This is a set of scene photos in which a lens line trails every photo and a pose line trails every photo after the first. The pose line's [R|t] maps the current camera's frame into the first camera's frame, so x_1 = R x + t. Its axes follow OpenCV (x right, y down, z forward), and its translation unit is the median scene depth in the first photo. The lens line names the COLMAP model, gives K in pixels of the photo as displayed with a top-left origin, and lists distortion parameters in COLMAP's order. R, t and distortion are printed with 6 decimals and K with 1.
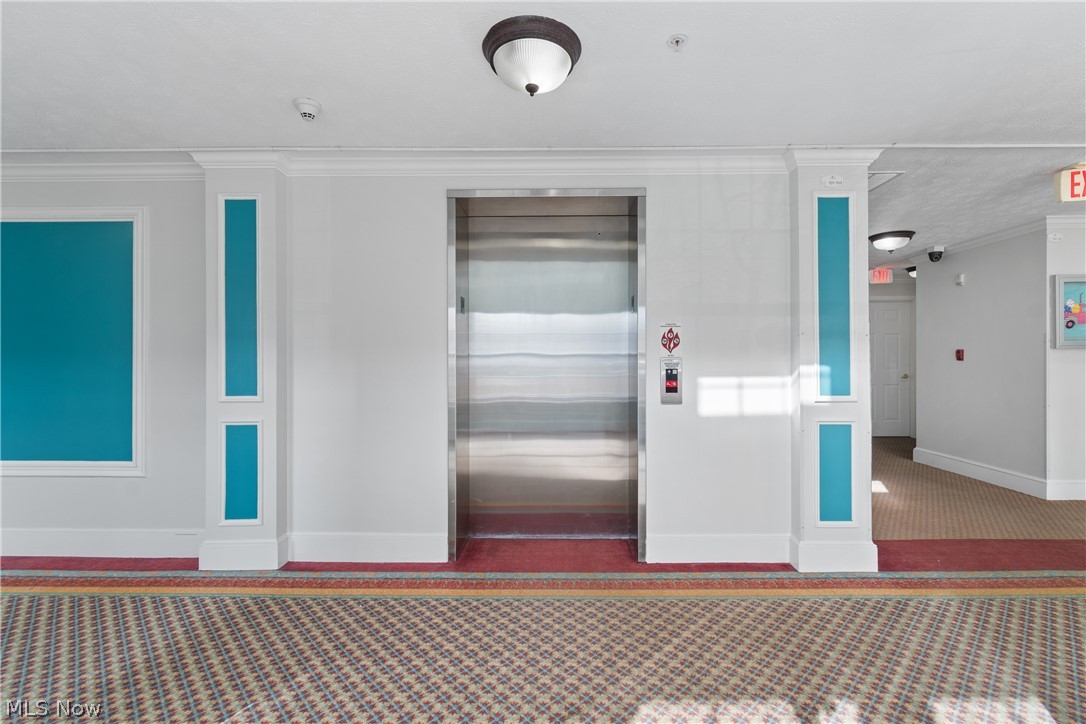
lens RADIAL K [[483.5, 0, 550.6], [0, 483.5, 357.5], [0, 0, 1]] dist [0.002751, -0.002004]
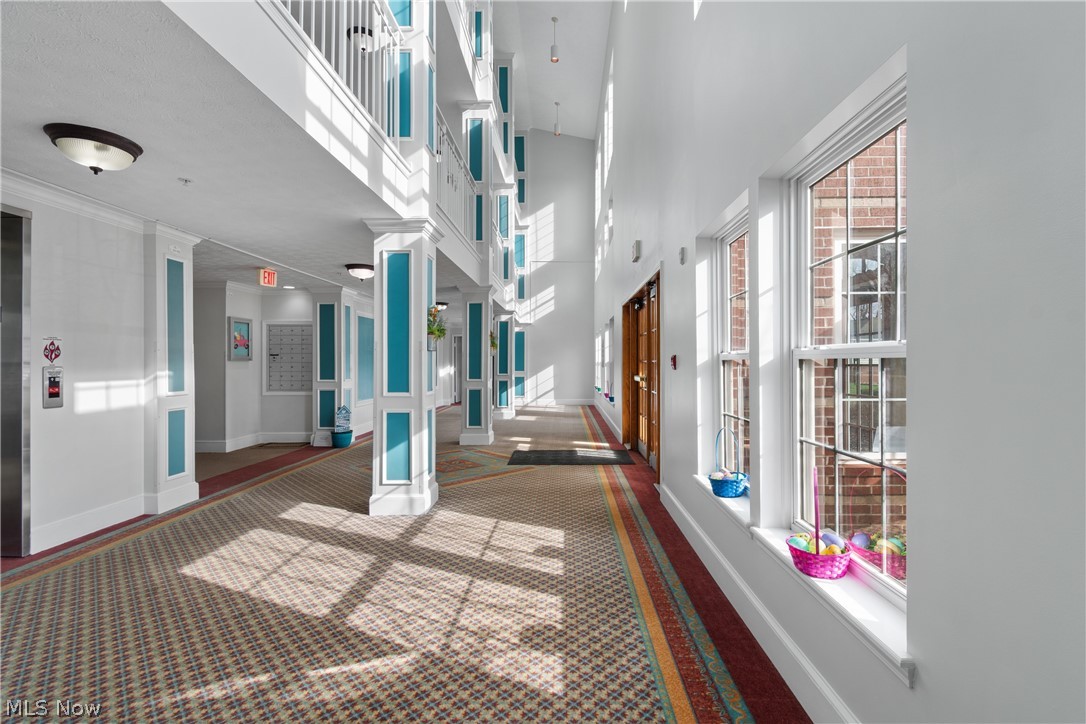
lens RADIAL K [[483.5, 0, 550.0], [0, 483.5, 361.8], [0, 0, 1]] dist [0.002751, -0.002004]
pose [[0.017045, 0.004551, 0.999844, -0.871917], [0.006727, 0.999966, -0.004666, 0.001590], [-0.999832, 0.006806, 0.017014, -0.189860]]
